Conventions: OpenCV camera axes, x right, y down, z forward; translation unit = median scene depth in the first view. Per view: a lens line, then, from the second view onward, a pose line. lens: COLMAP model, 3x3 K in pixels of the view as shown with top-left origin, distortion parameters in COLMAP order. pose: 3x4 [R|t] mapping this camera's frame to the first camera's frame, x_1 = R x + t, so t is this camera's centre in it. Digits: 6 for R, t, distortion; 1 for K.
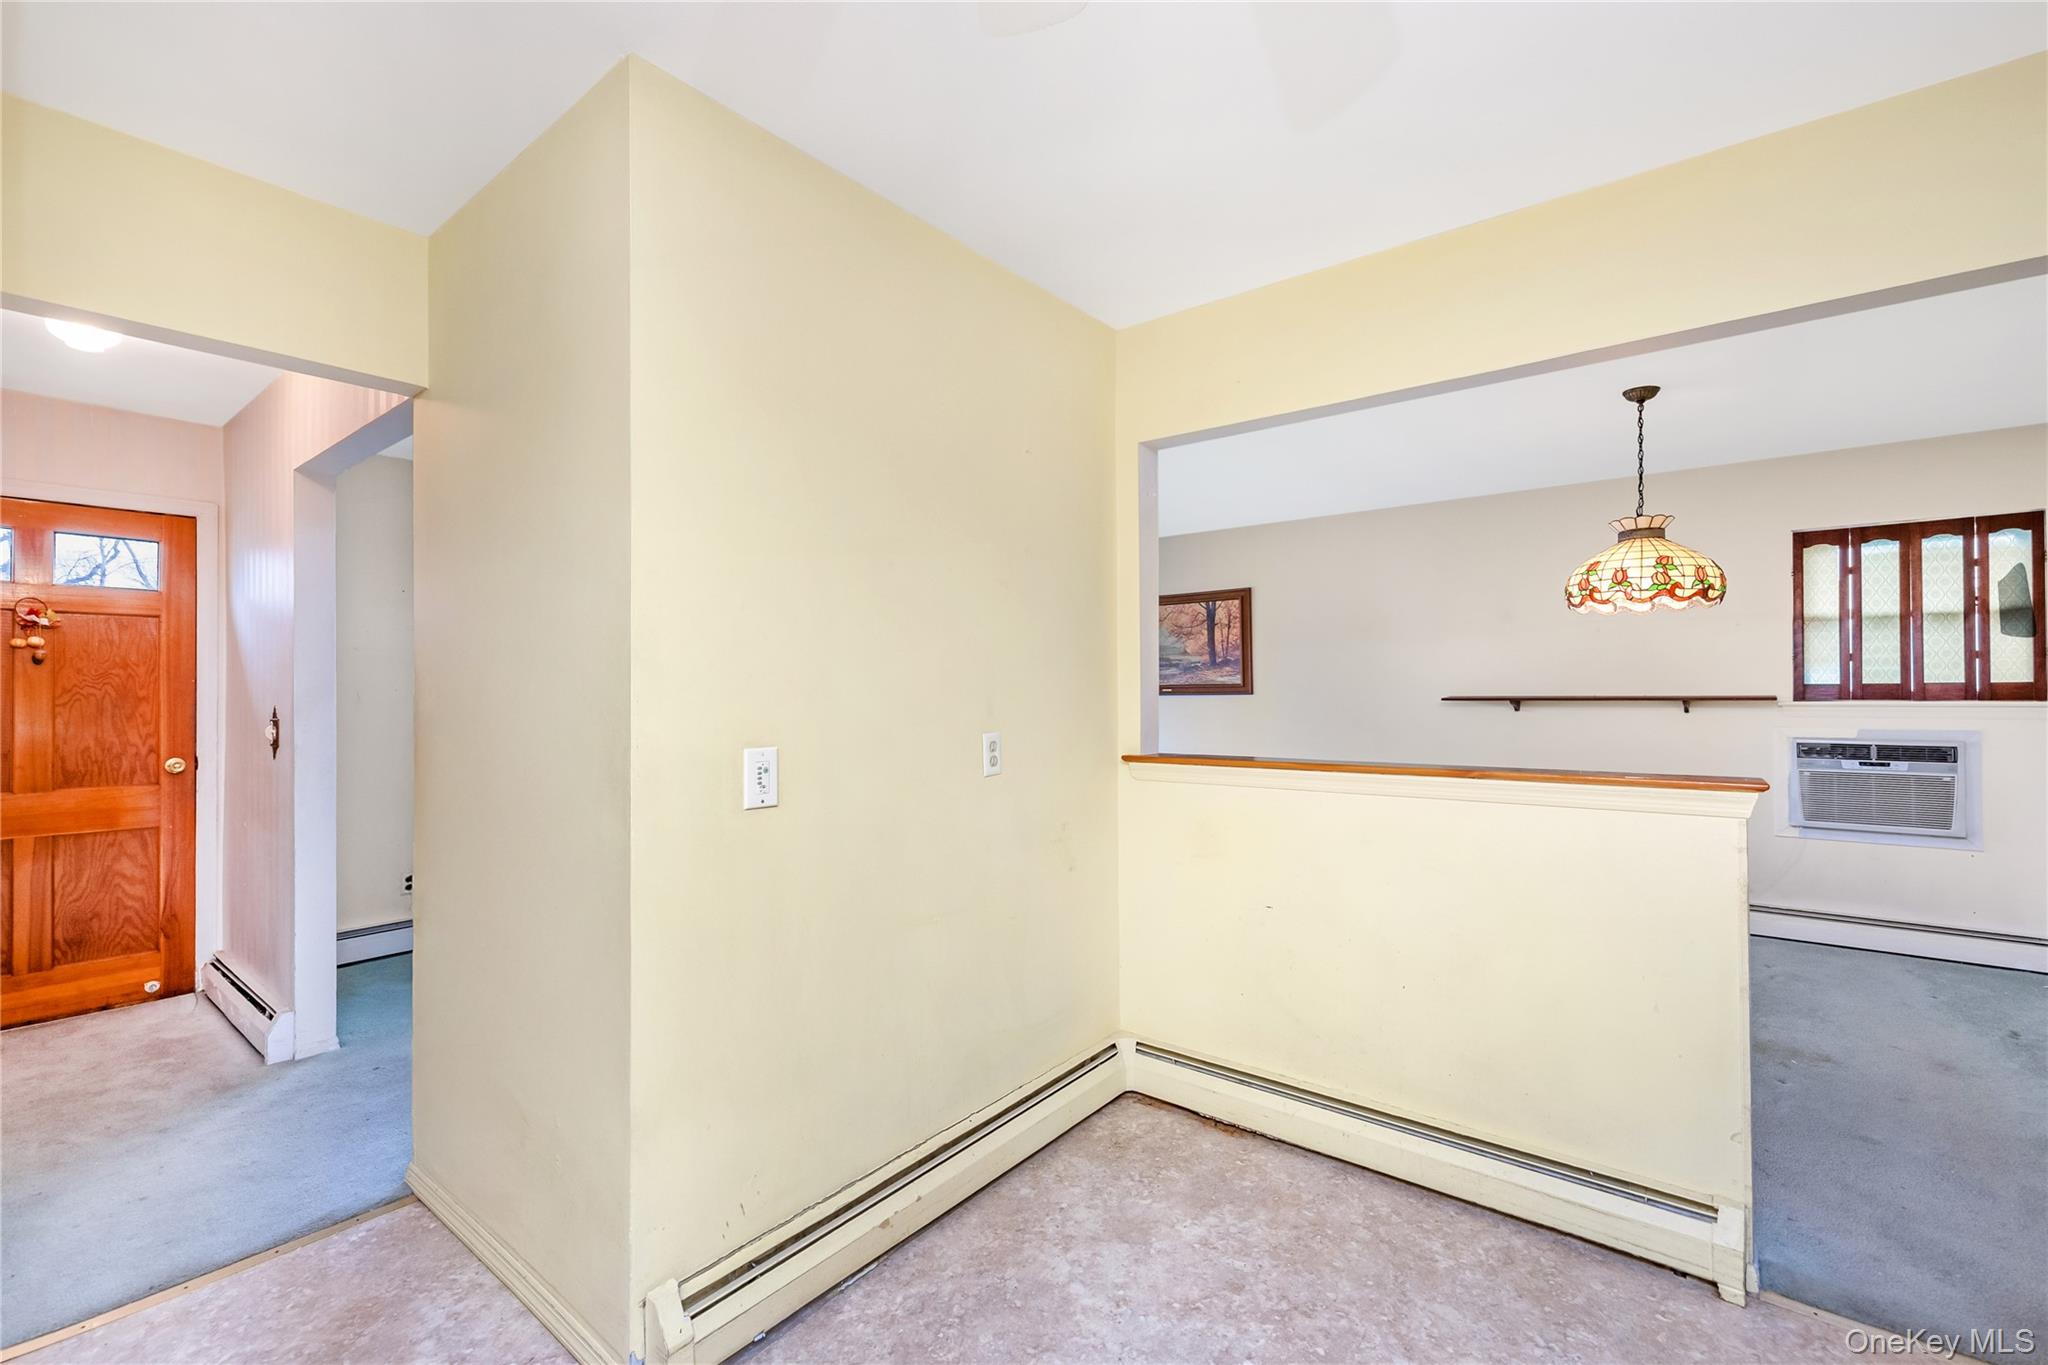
lens RADIAL K [[875.8, 0, 1024.0], [0, 875.8, 682.5], [0, 0, 1]] dist [0.001138, -0.000330]
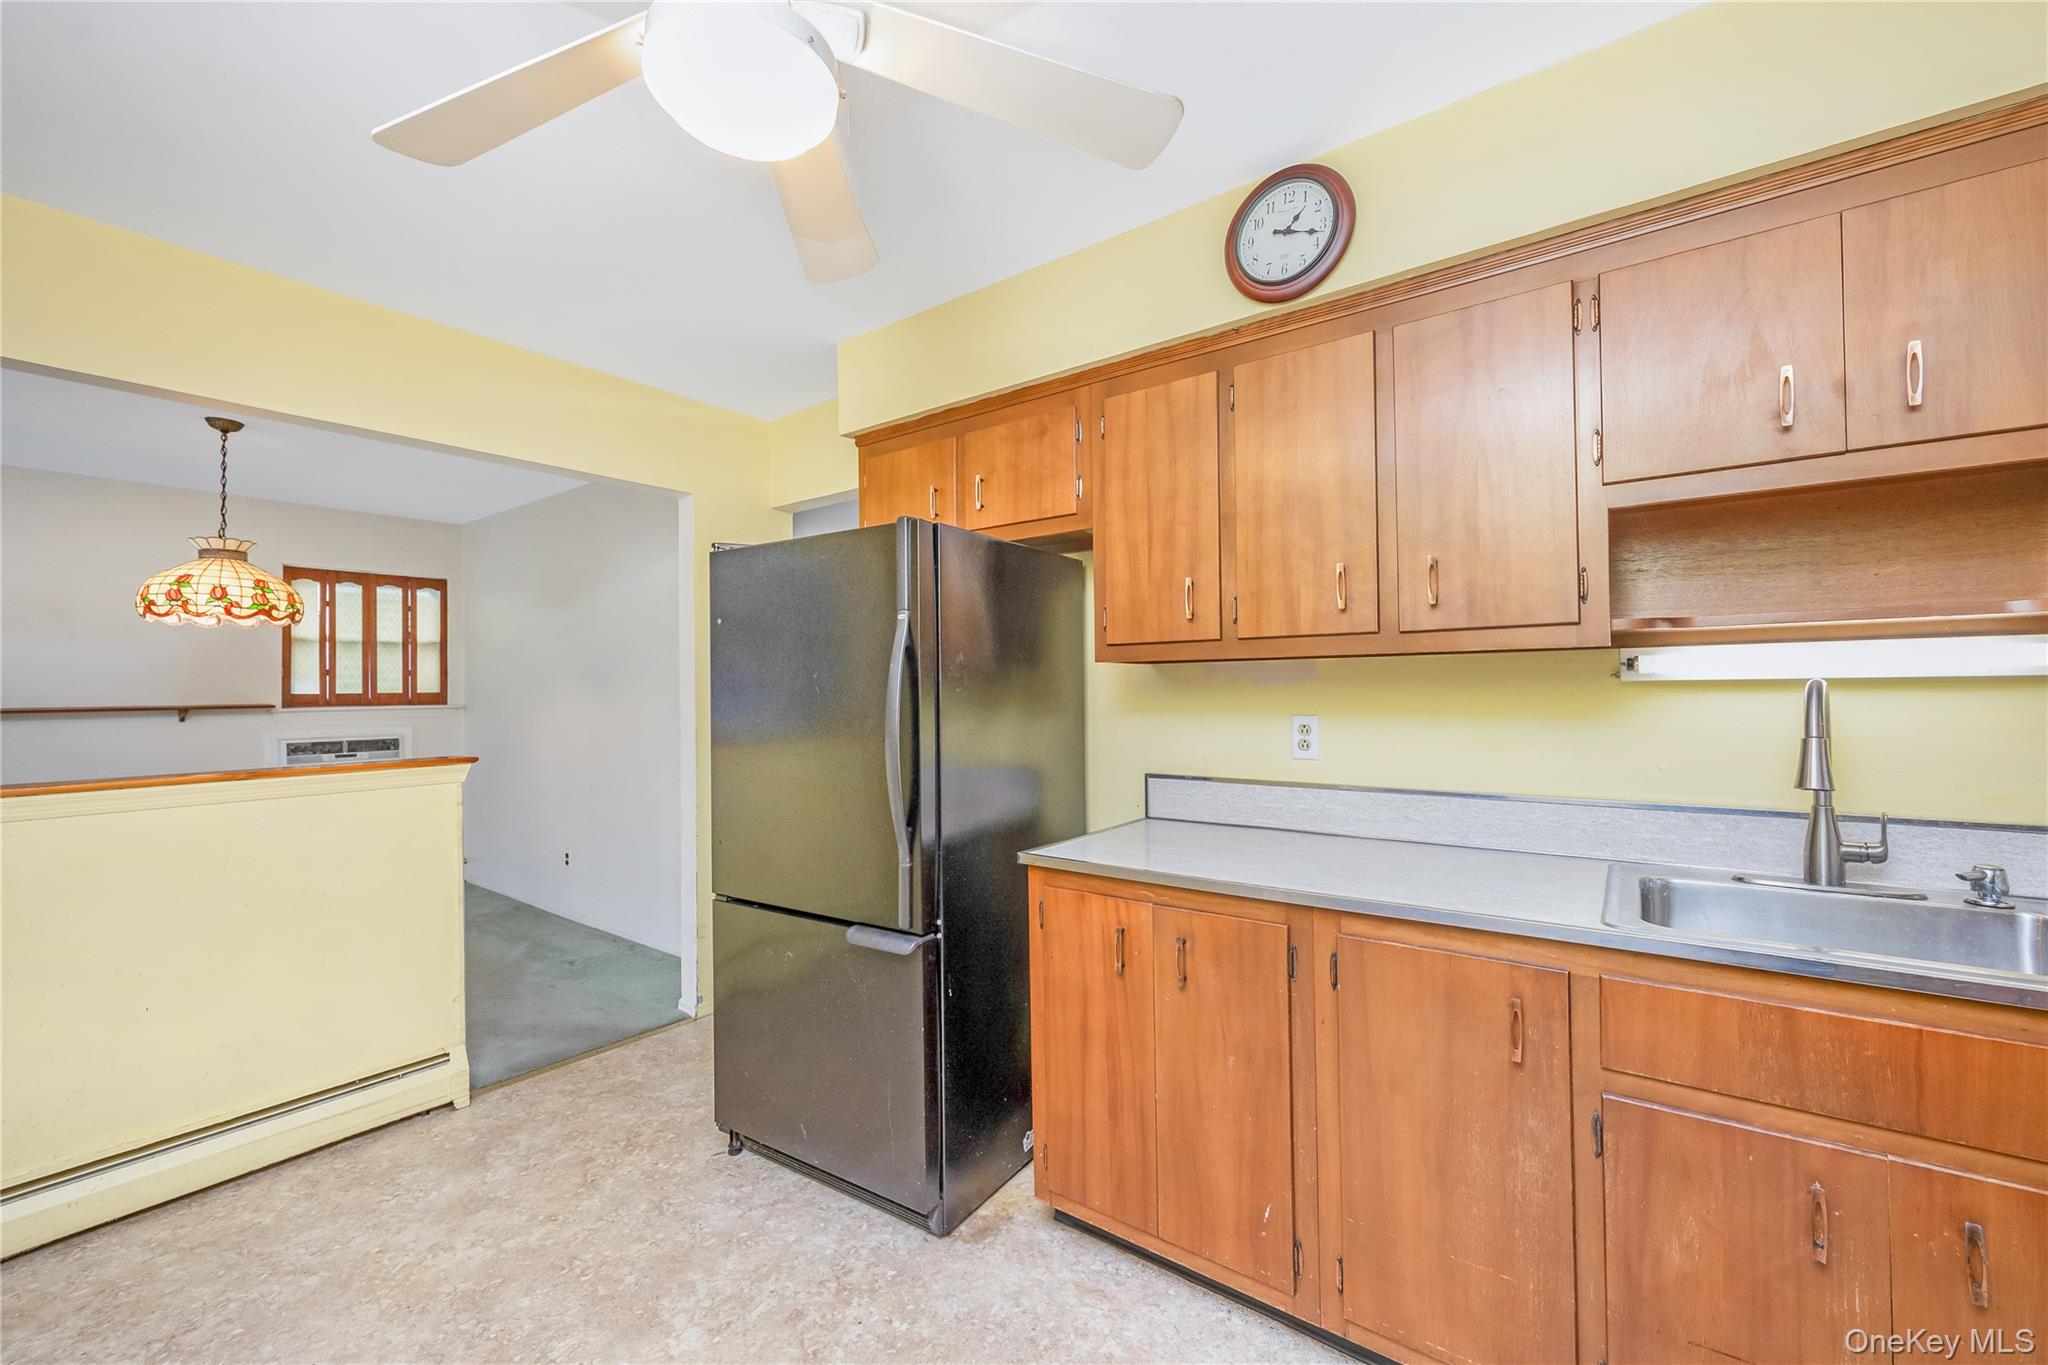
lens RADIAL K [[819.4, 0, 1024.0], [0, 819.4, 682.5], [0, 0, 1]] dist [0.000140, -0.000059]
pose [[-0.027462, 0.012756, 0.999541, -0.262796], [0.001819, 0.999918, -0.012711, 0.002282], [-0.999621, 0.001469, -0.027483, 0.035788]]
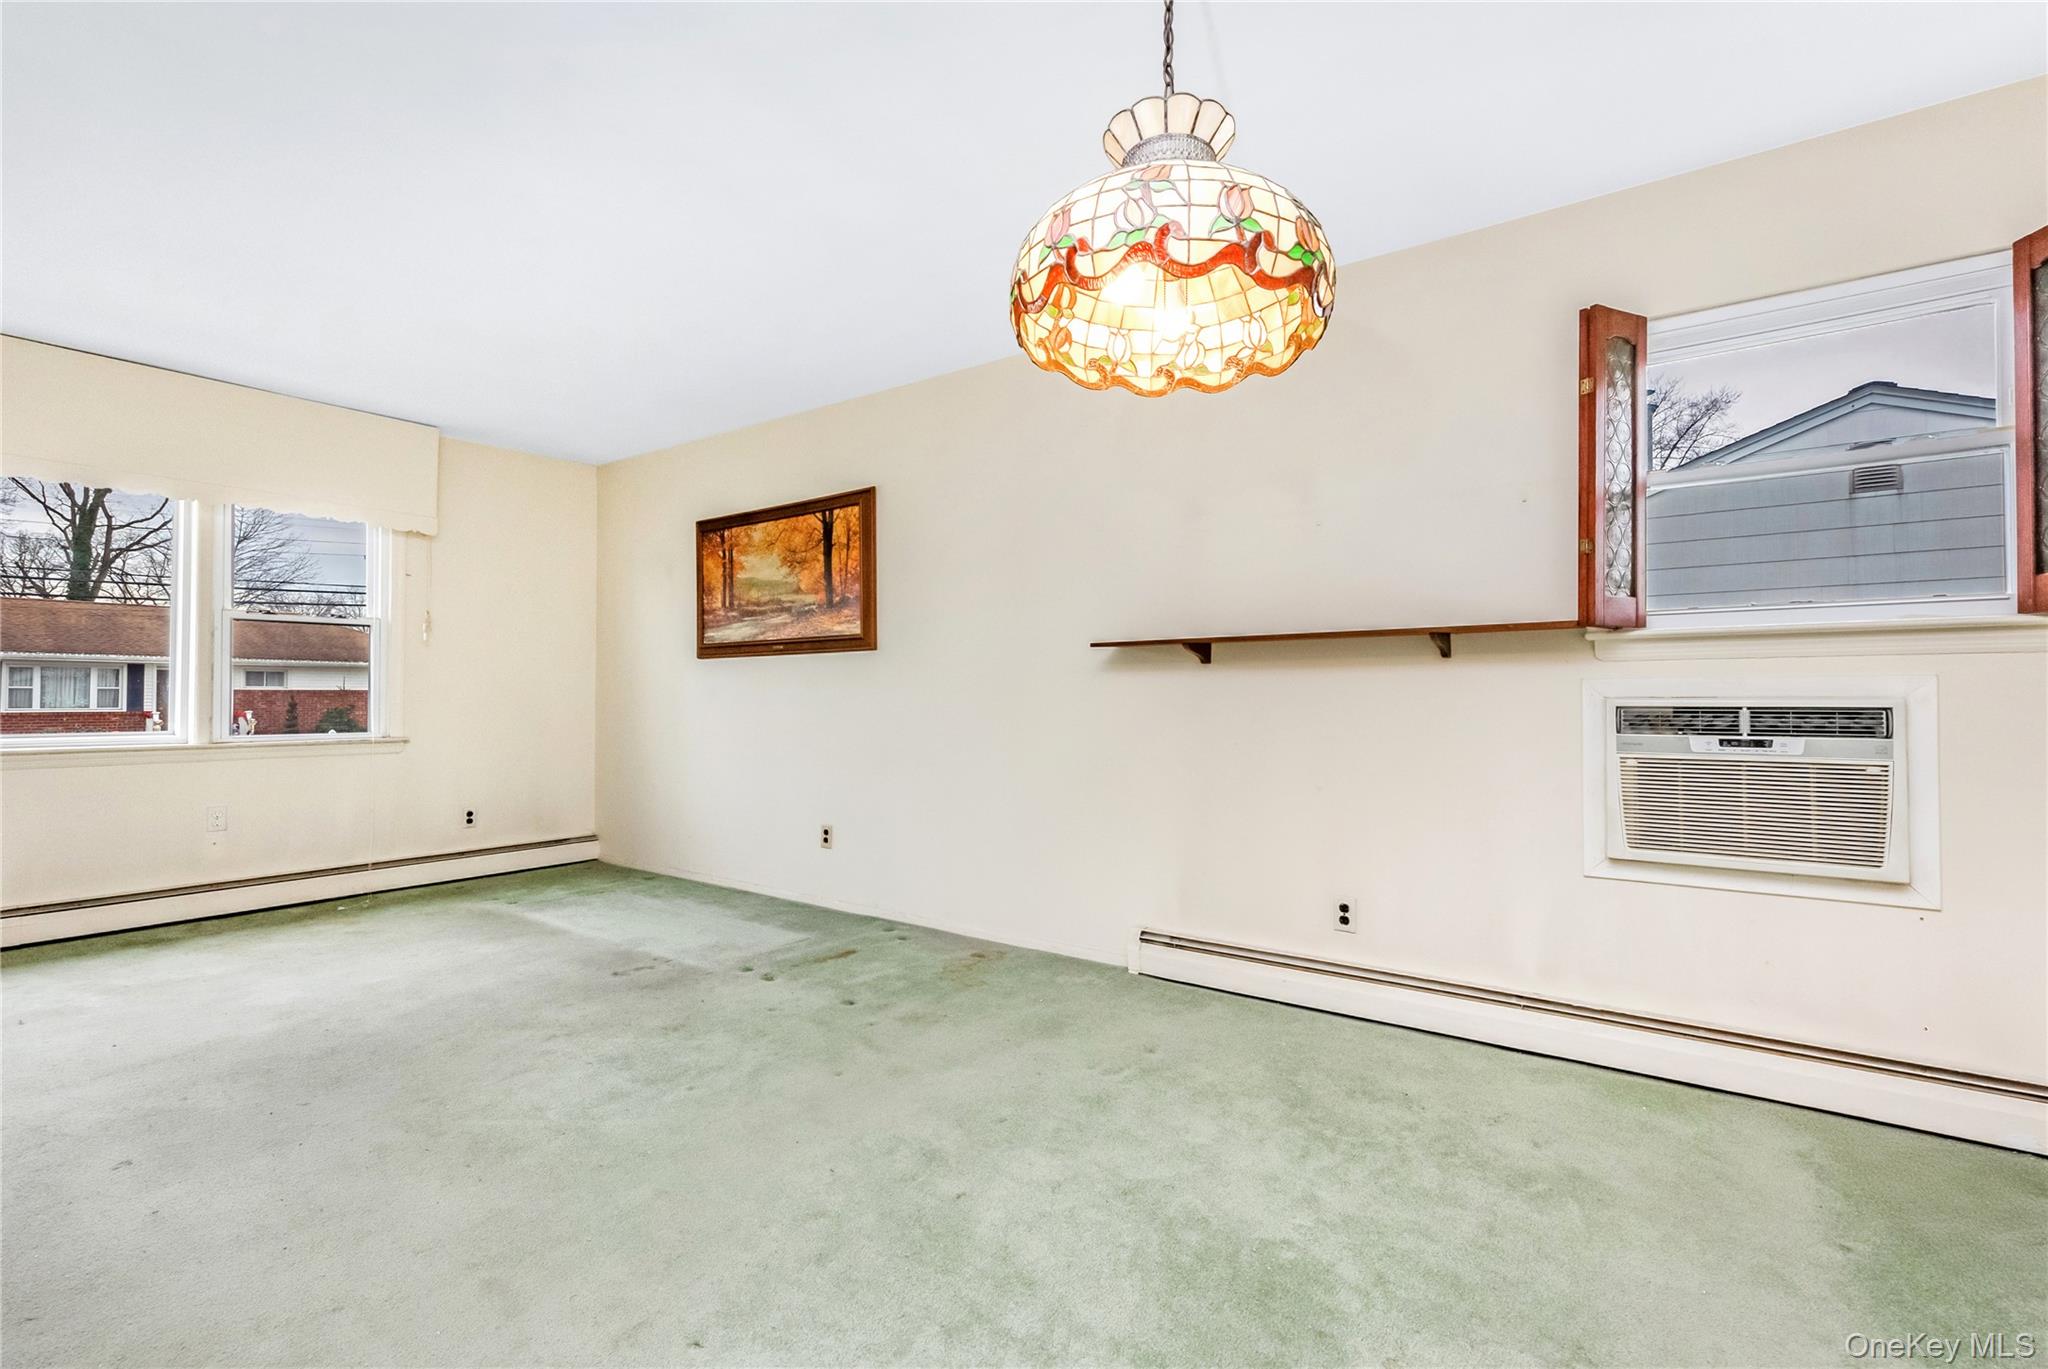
lens RADIAL K [[892.6, 0, 1053.5], [0, 892.6, 688.1], [0, 0, 1]] dist [0.000759, 0.000109]
pose [[0.998116, 0.003051, 0.061276, 0.520099], [-0.003072, 0.999995, 0.000257, 0.061097], [-0.061275, -0.000445, 0.998121, 0.487591]]
